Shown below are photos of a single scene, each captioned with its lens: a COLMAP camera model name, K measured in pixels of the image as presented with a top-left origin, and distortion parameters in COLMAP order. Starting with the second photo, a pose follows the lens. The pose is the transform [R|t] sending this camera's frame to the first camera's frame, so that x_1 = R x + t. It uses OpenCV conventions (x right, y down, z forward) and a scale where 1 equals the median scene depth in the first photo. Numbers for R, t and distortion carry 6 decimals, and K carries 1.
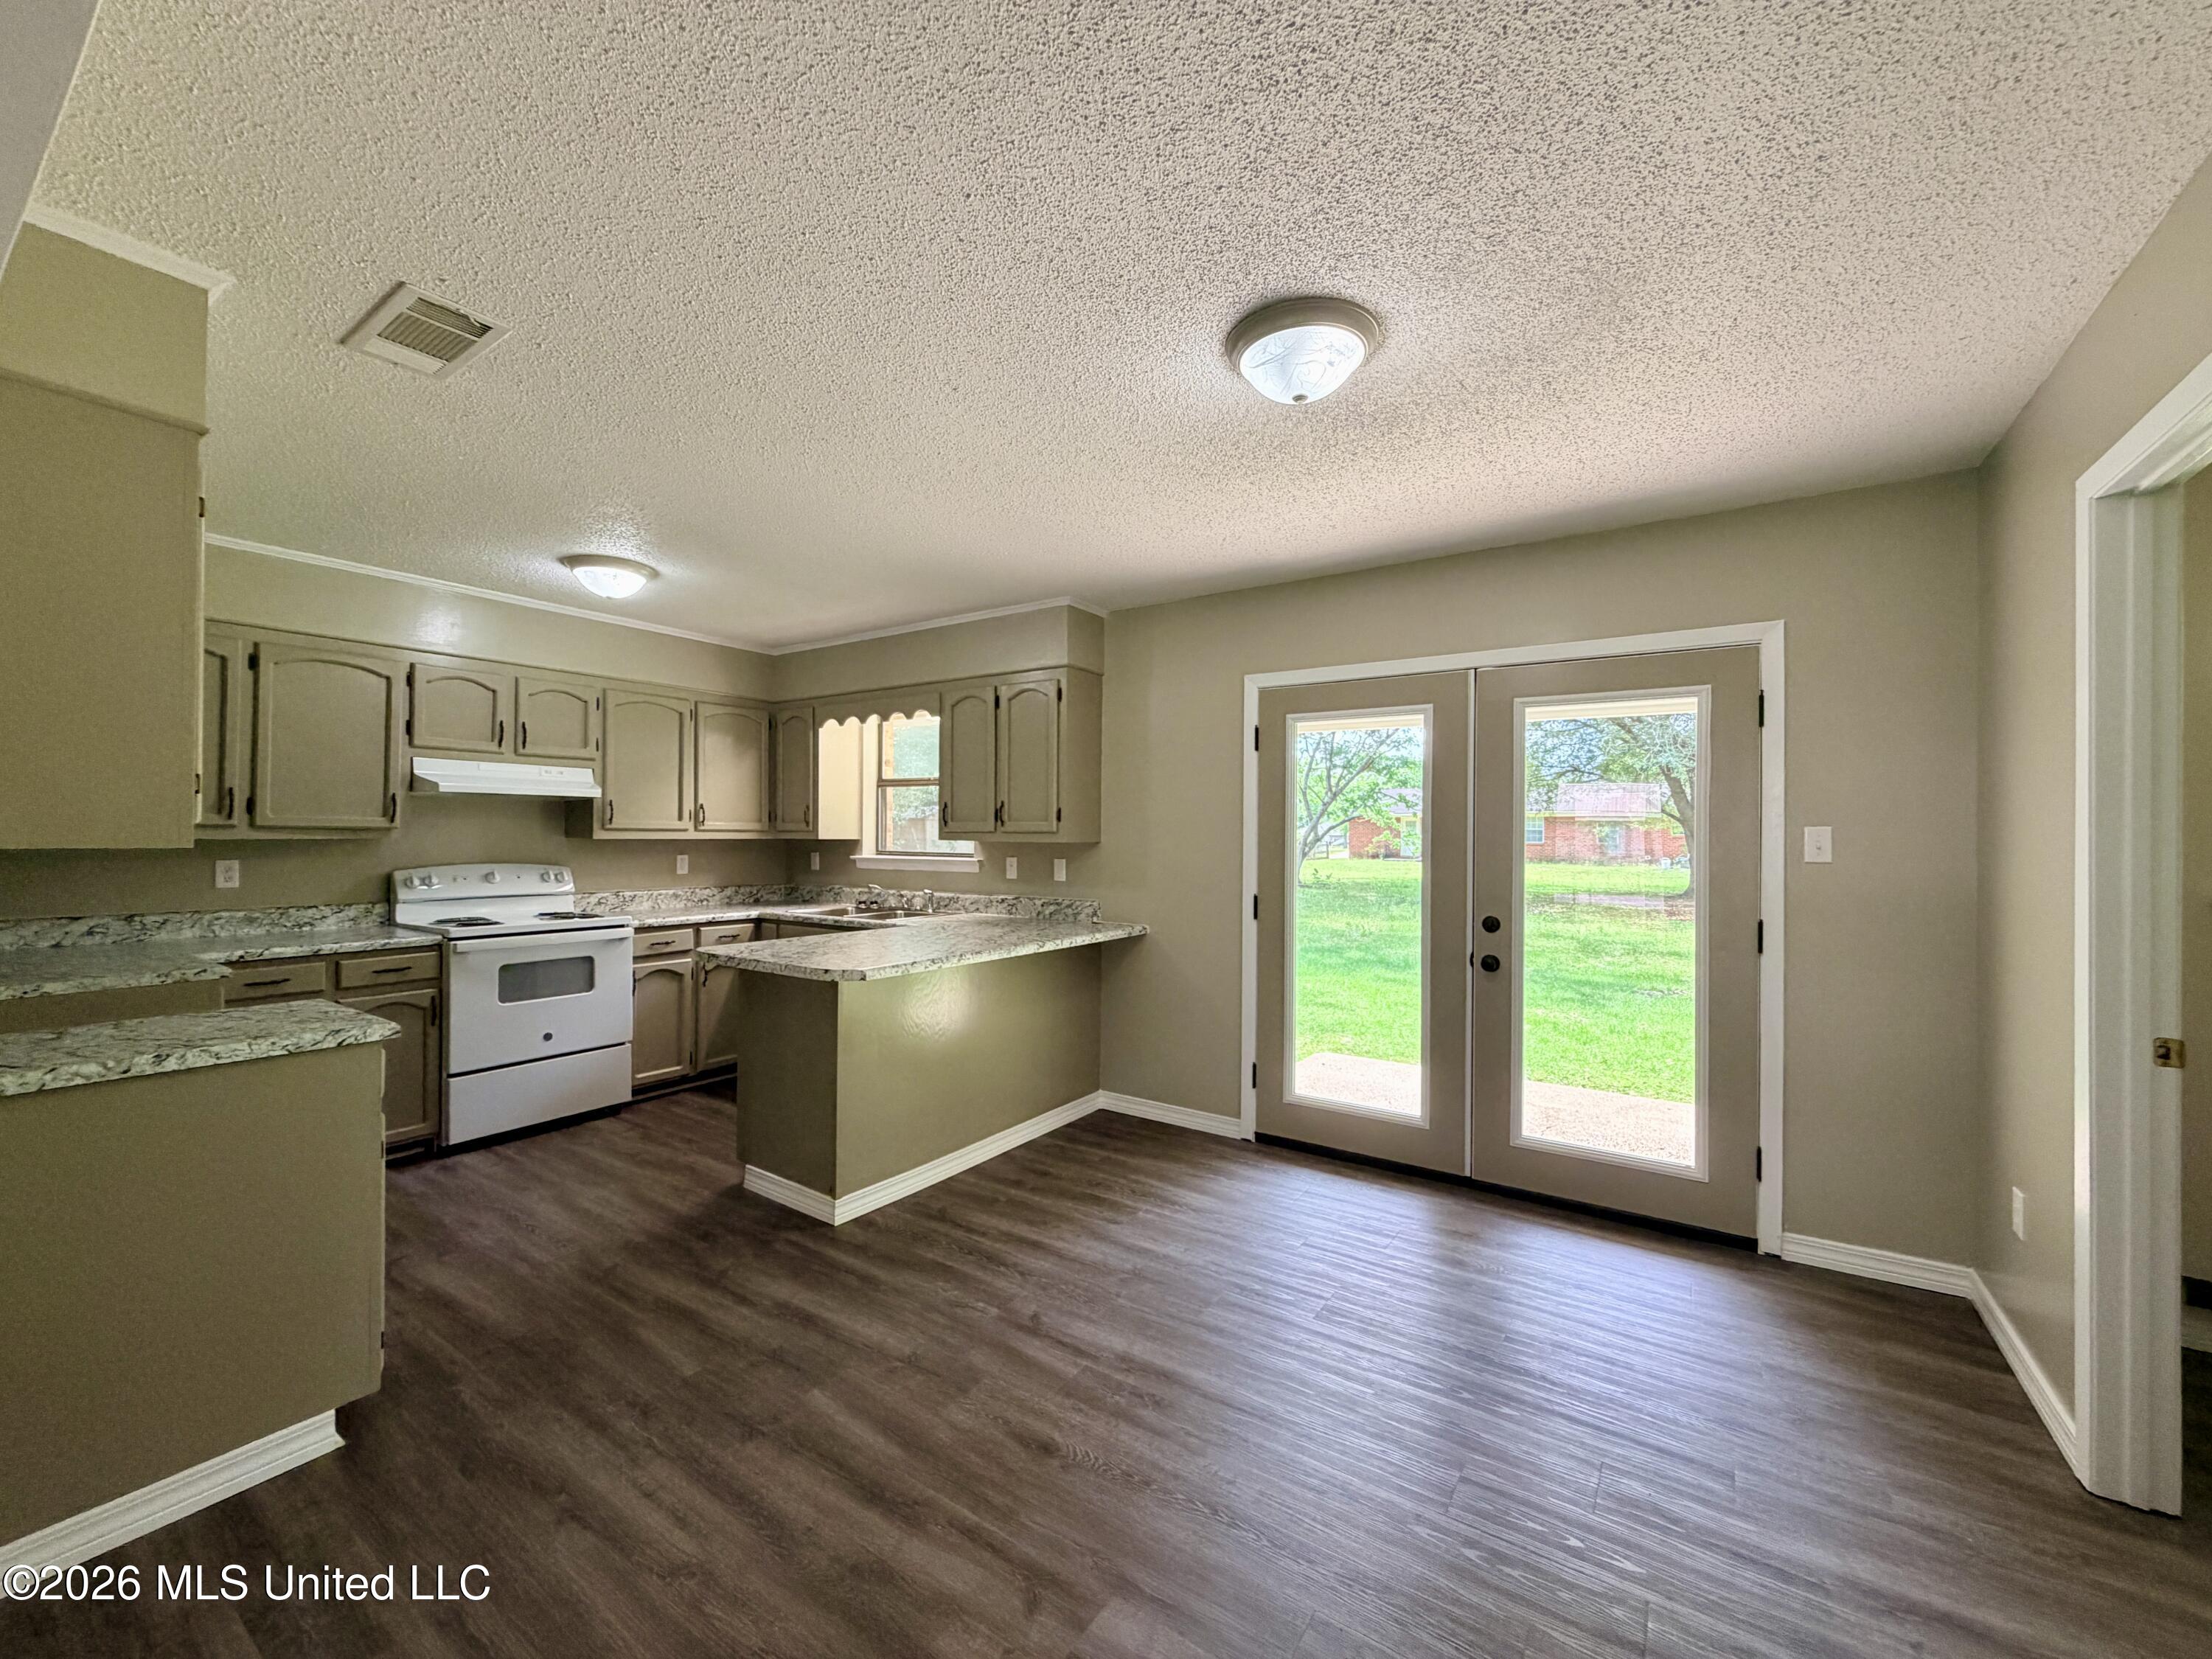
lens RADIAL K [[887.3, 0, 1100.2], [0, 887.3, 830.9], [0, 0, 1]] dist [-0.000533, 0.000351]
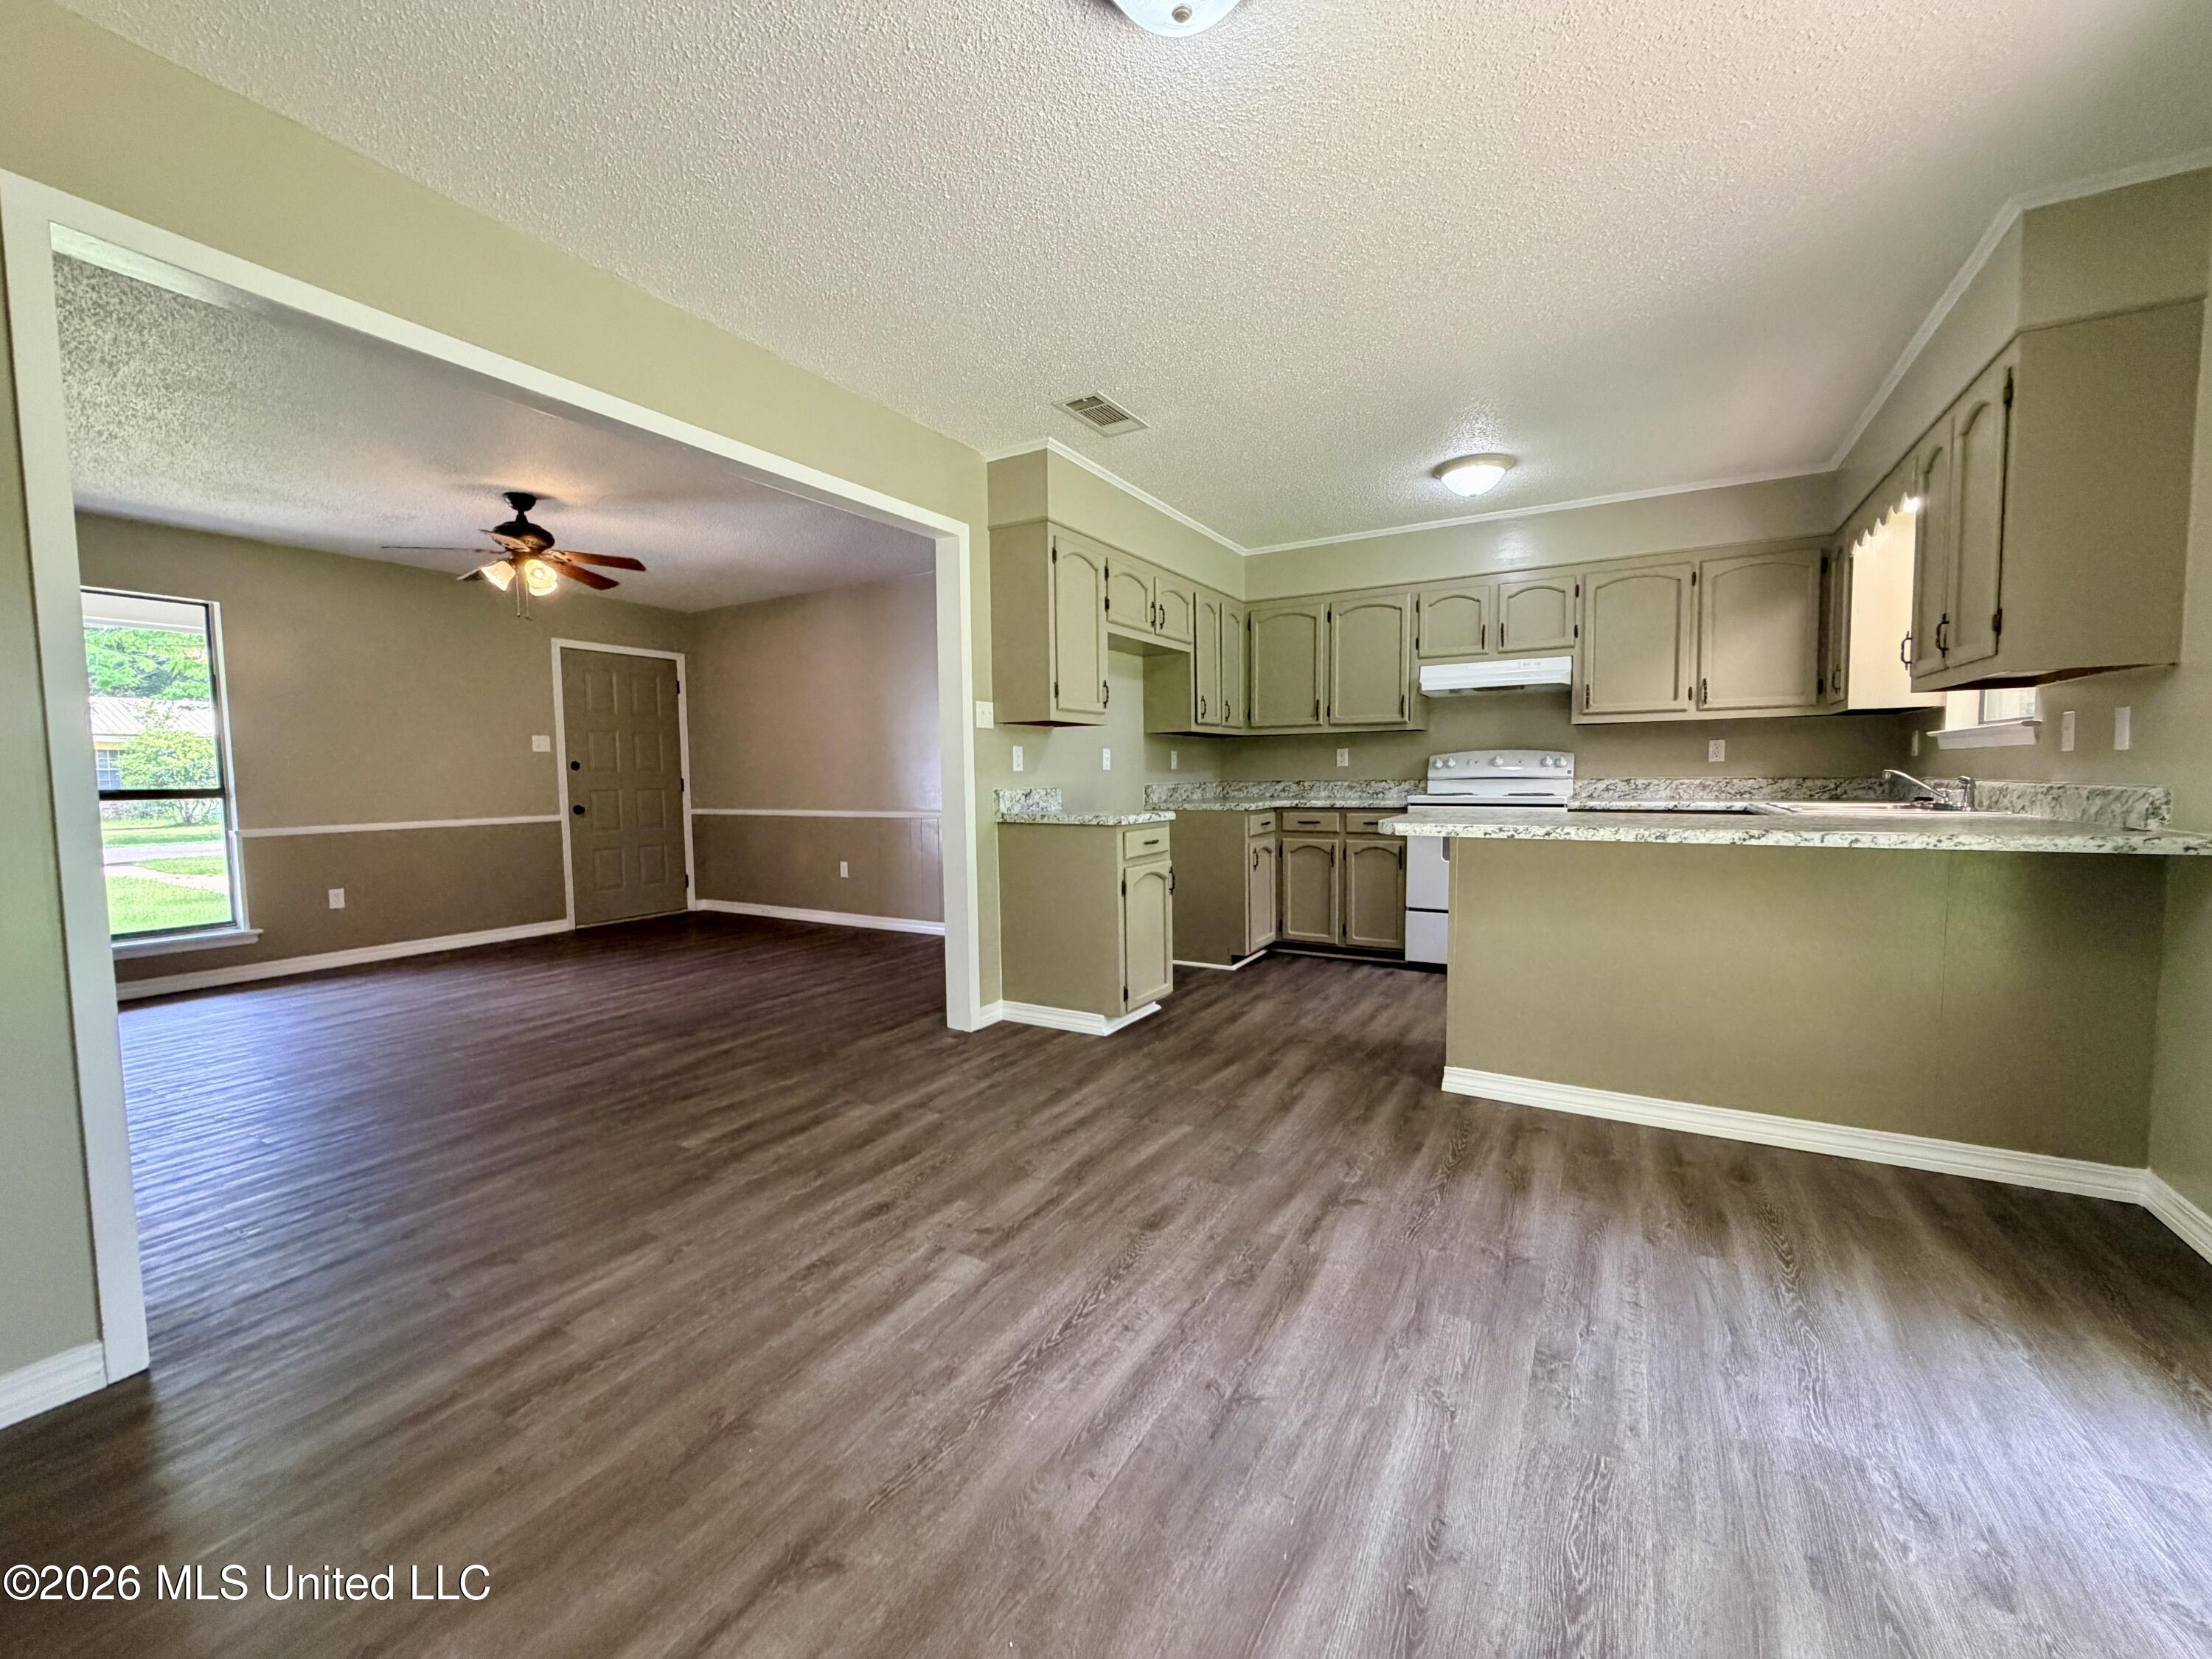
lens RADIAL K [[887.3, 0, 1095.9], [0, 887.3, 831.7], [0, 0, 1]] dist [-0.000533, 0.000351]
pose [[0.059278, 0.057936, -0.996559, 0.567144], [0.017784, 0.998095, 0.059083, 0.082455], [0.998083, -0.021226, 0.058135, 0.497629]]
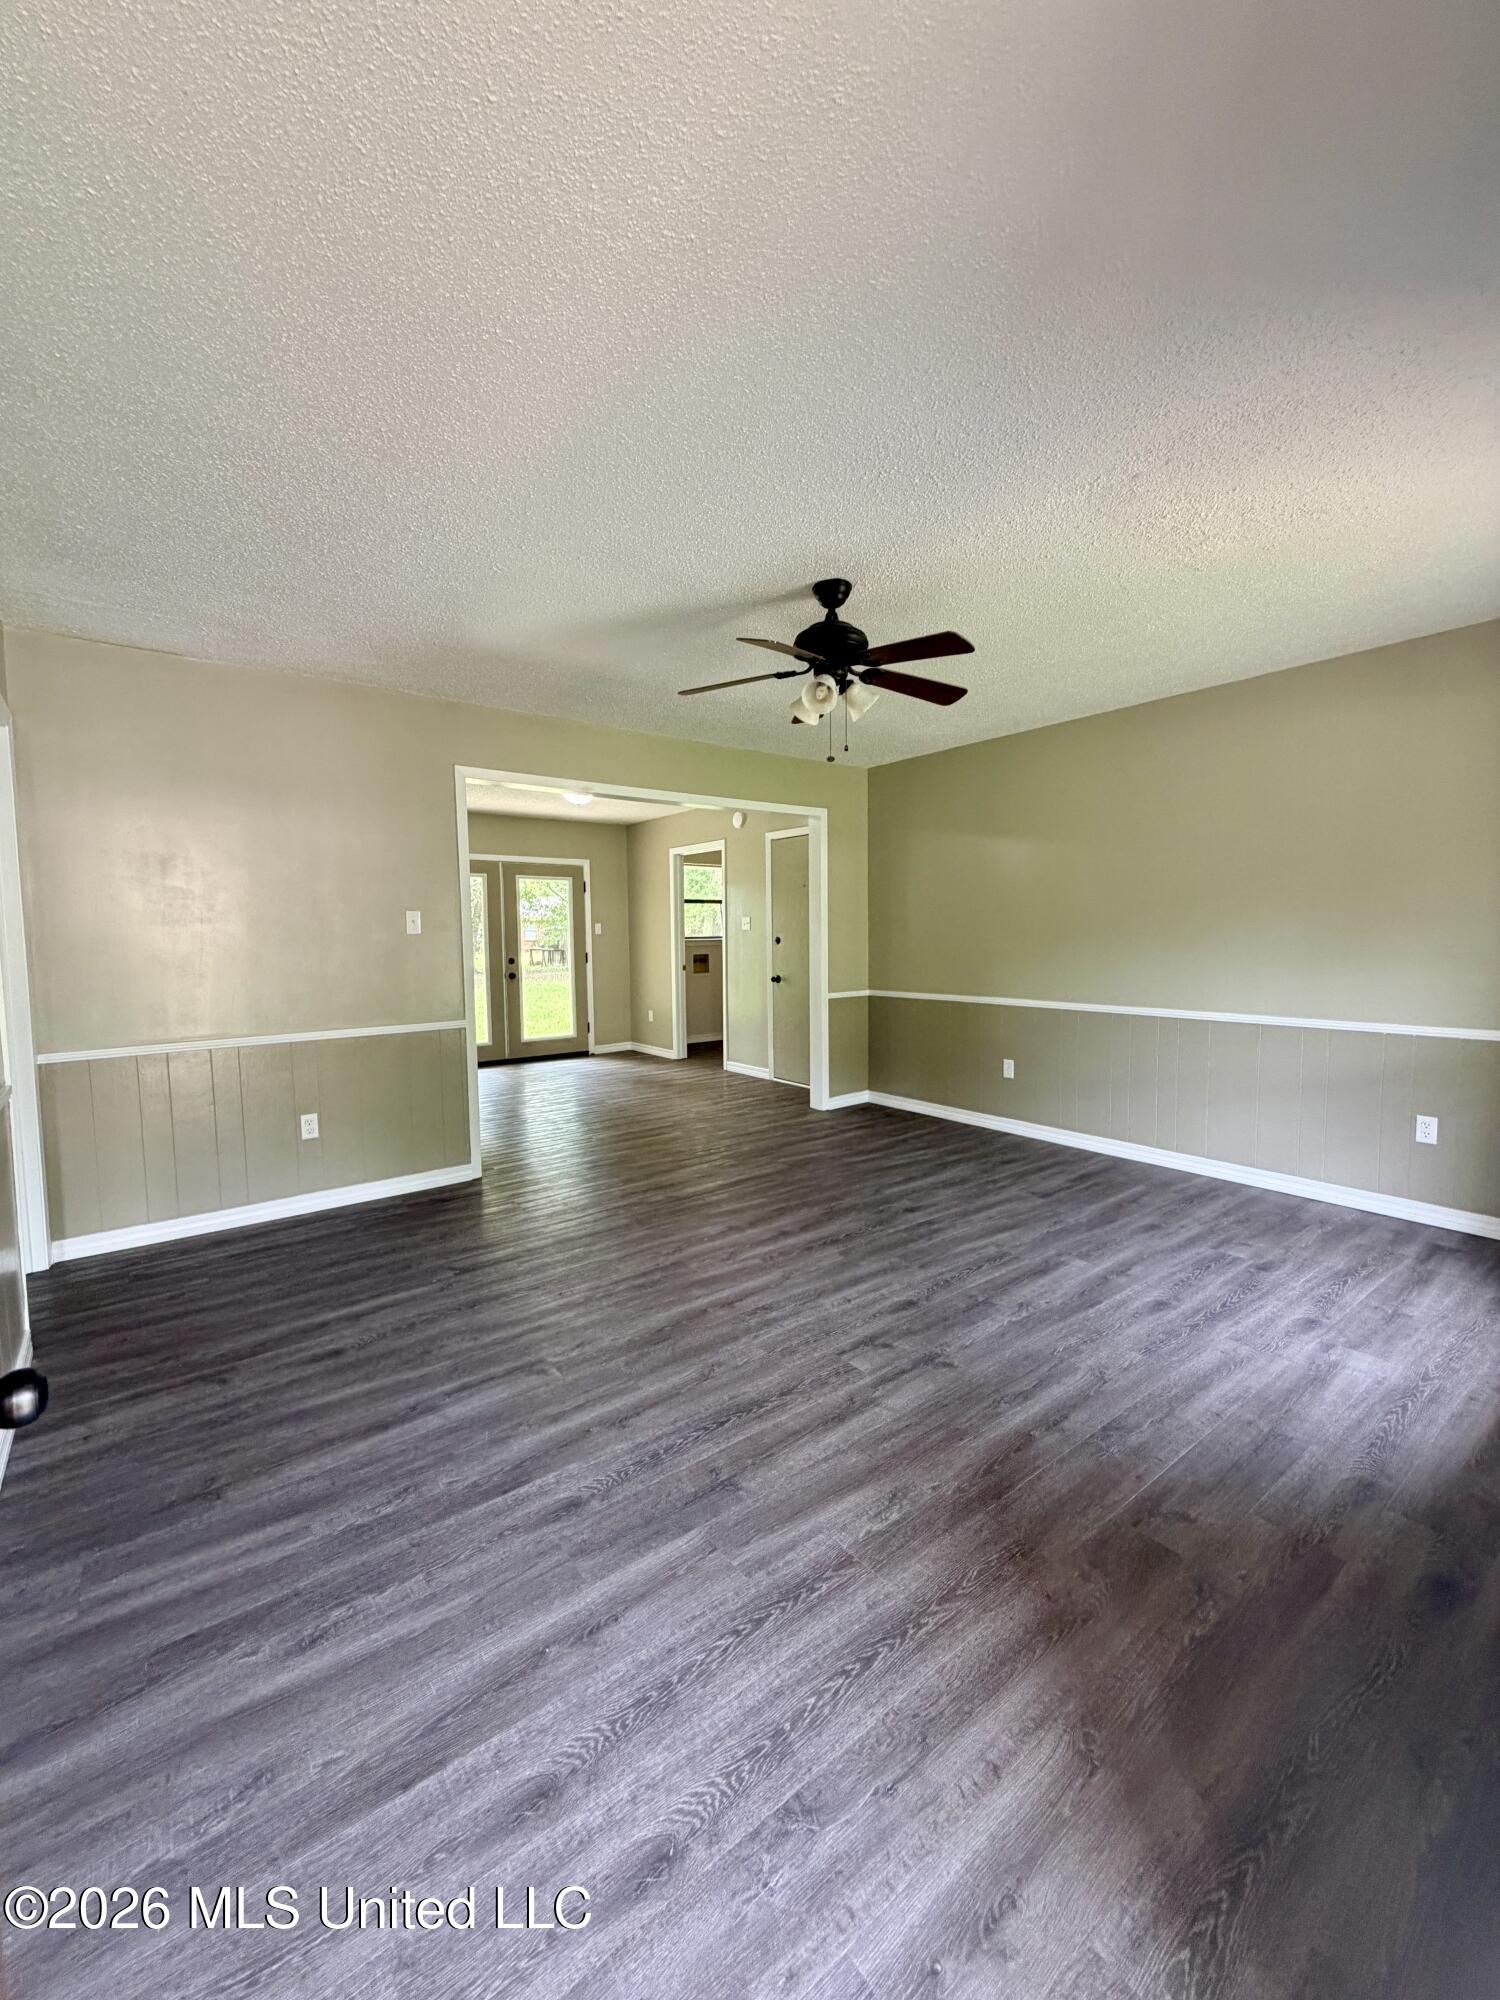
lens RADIAL K [[802.2, 0, 757.9], [0, 802.2, 992.8], [0, 0, 1]] dist [-0.000533, 0.000351]
pose [[0.303032, -0.080355, 0.949587, -1.561482], [0.009673, 0.996647, 0.081250, 0.013522], [-0.952931, -0.015436, 0.302793, -0.403927]]
